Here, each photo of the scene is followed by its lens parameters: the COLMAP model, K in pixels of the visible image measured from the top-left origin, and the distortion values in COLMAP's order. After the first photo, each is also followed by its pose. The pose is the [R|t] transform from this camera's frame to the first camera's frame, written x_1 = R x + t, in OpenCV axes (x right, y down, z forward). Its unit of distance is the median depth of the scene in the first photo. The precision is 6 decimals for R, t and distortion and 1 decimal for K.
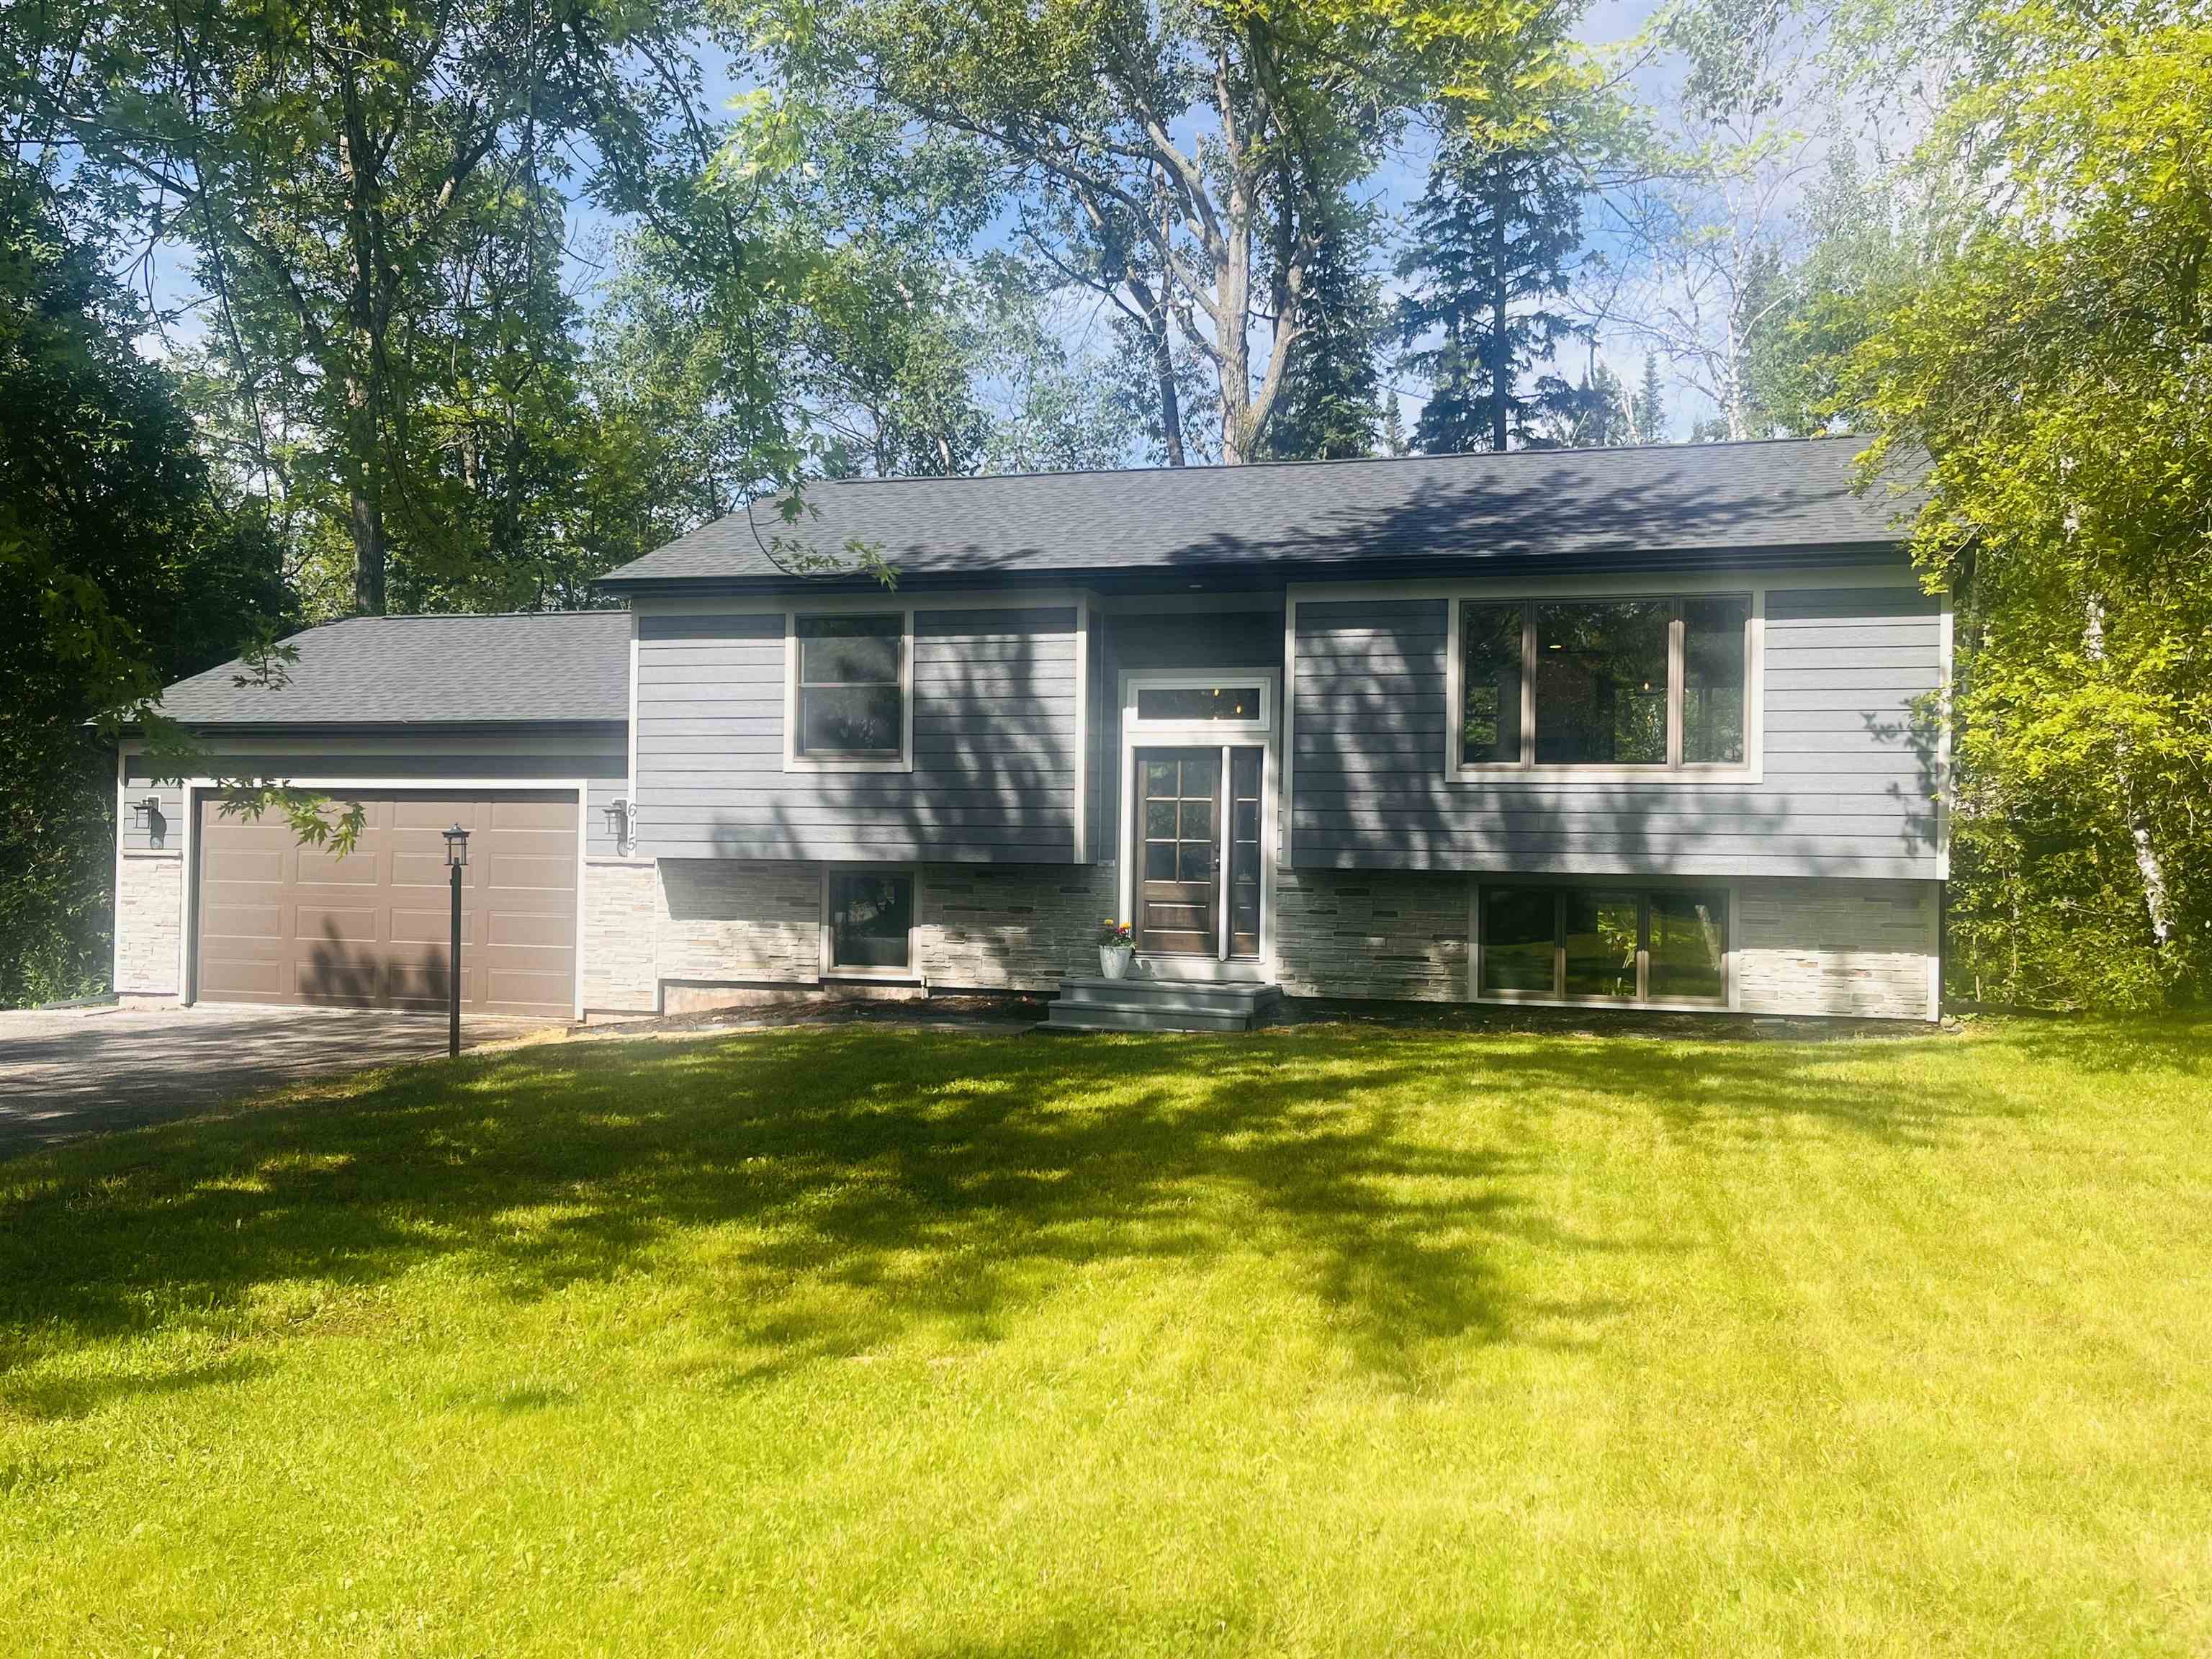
lens RADIAL K [[1874.5, 0, 1106.0], [0, 1874.5, 829.3], [0, 0, 1]] dist [0.007741, 0.003899]
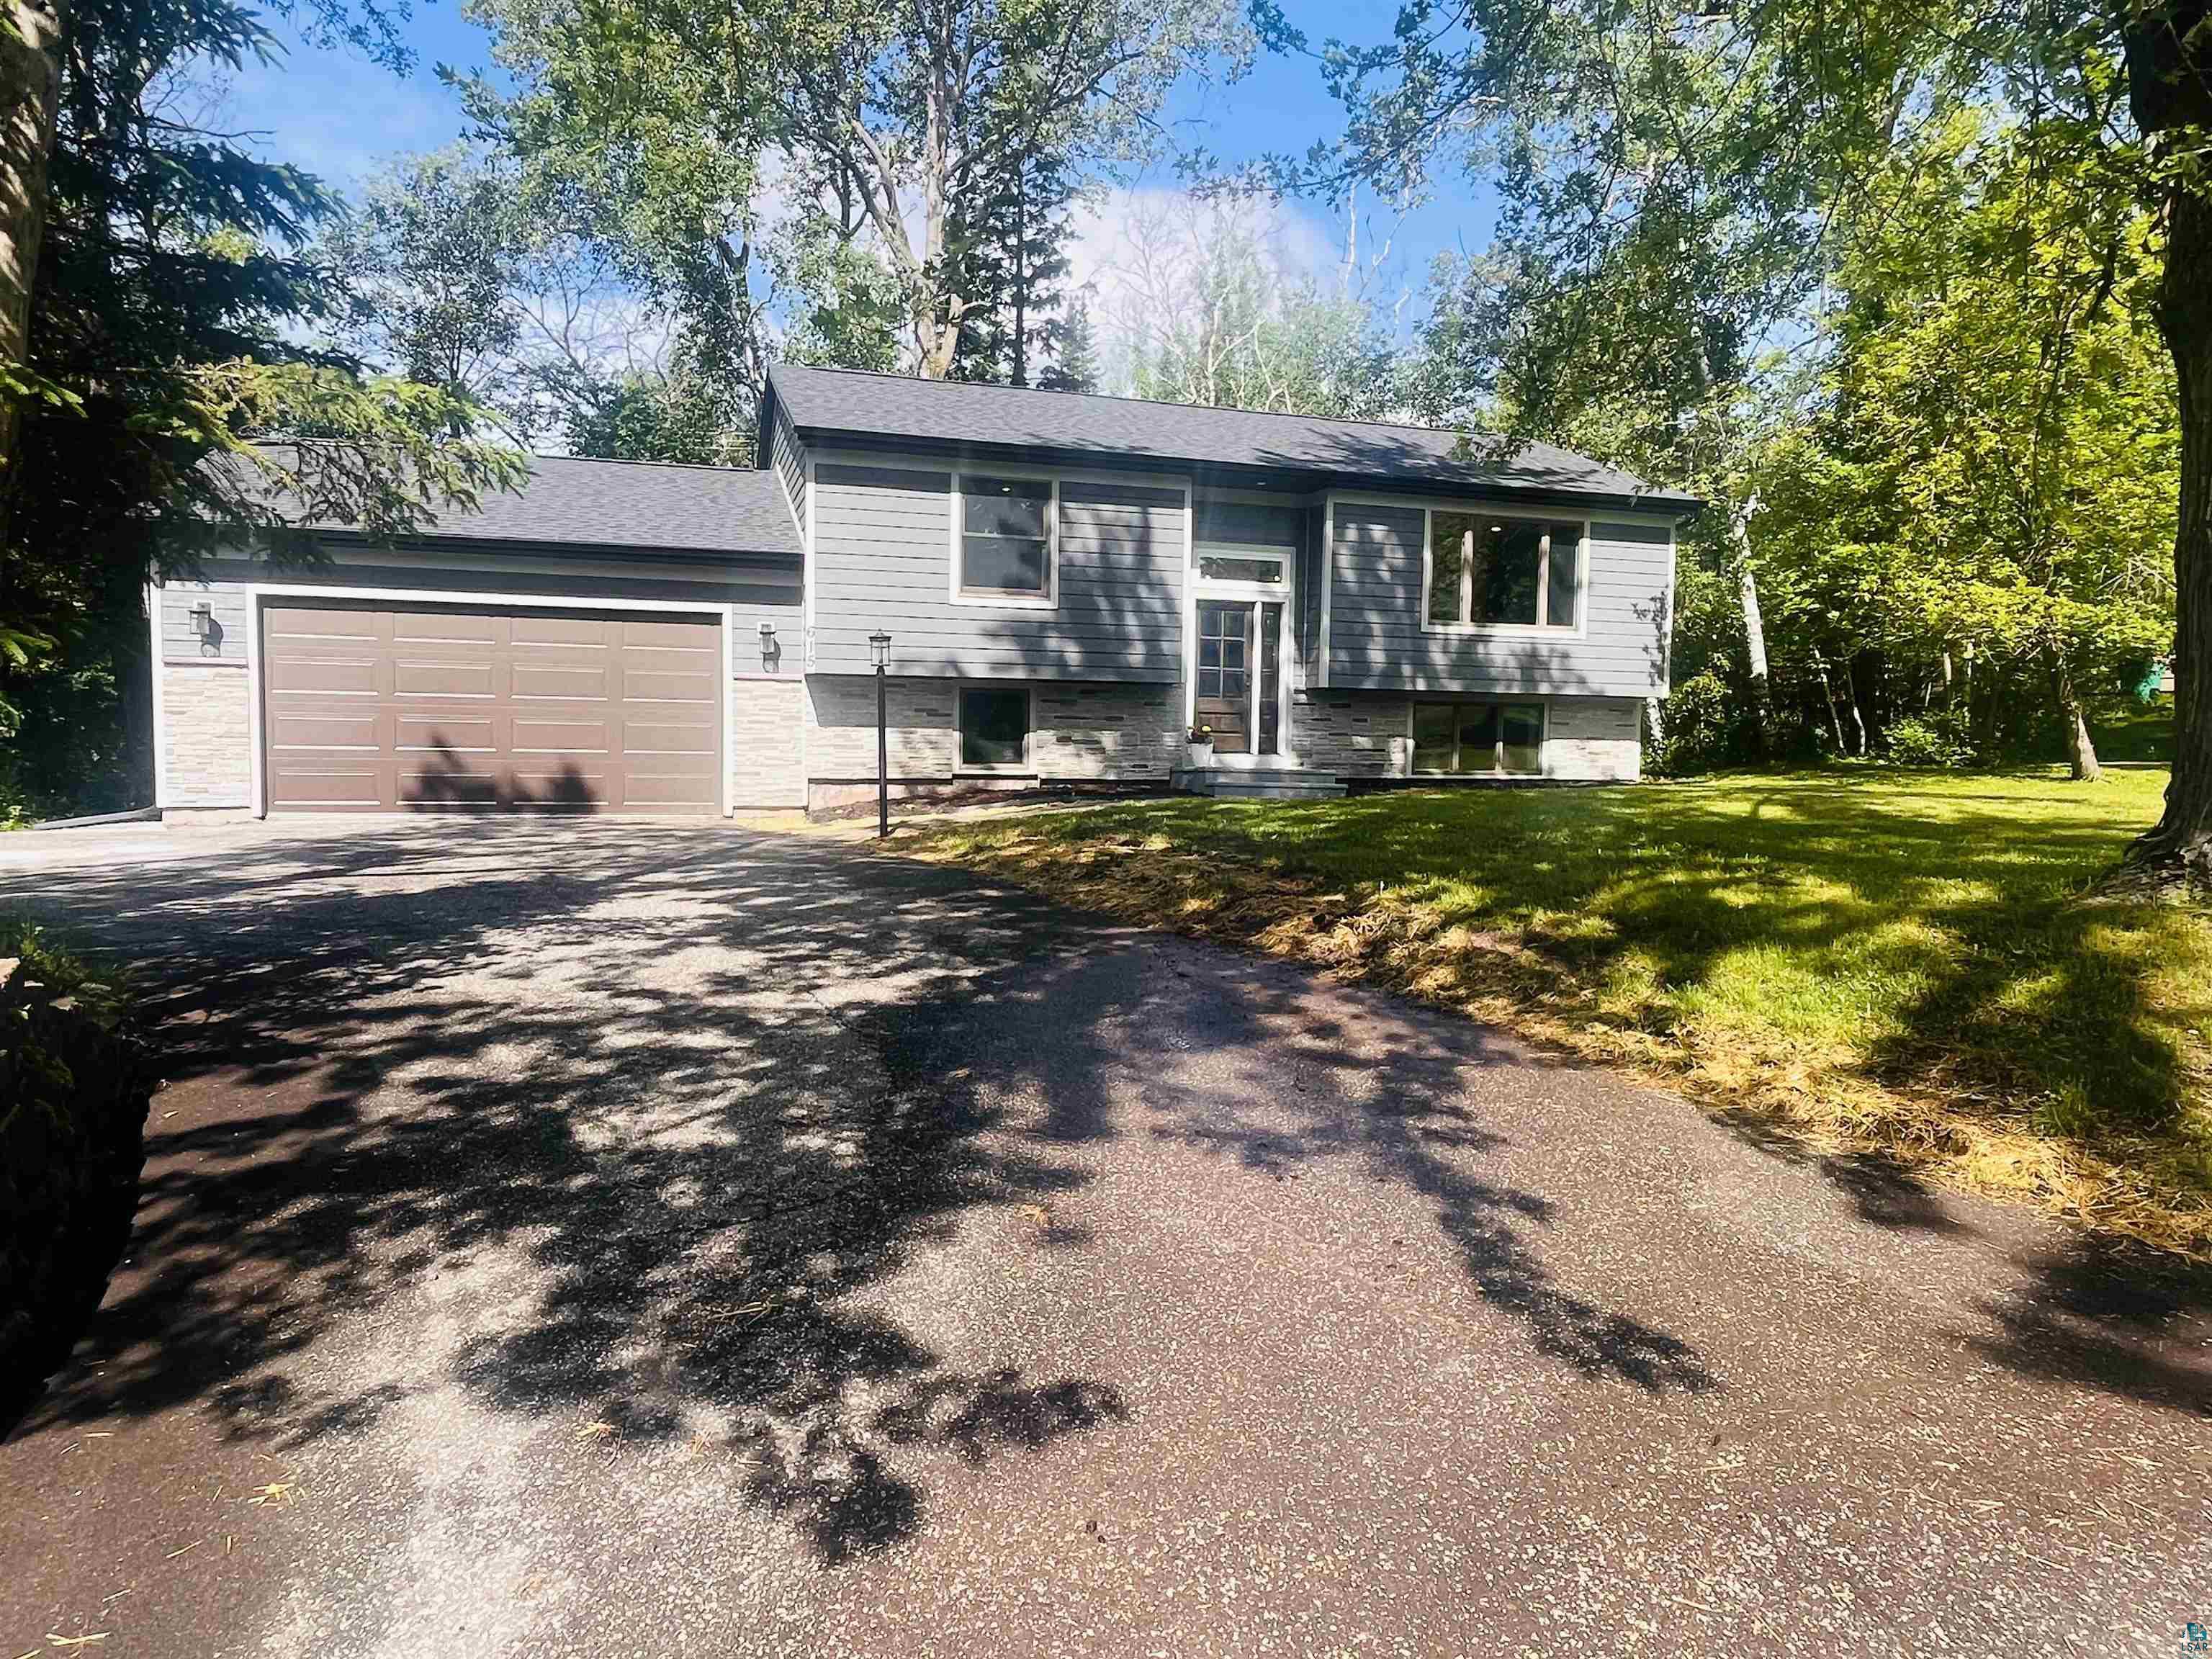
lens RADIAL K [[1350.0, 0, 1105.5], [0, 1350.0, 829.7], [0, 0, 1]] dist [-0.004744, -0.000082]
pose [[0.837381, -0.048744, 0.544442, -0.575486], [-0.023268, 0.991935, 0.124595, 0.001701], [-0.546124, -0.117002, 0.829493, 0.200352]]
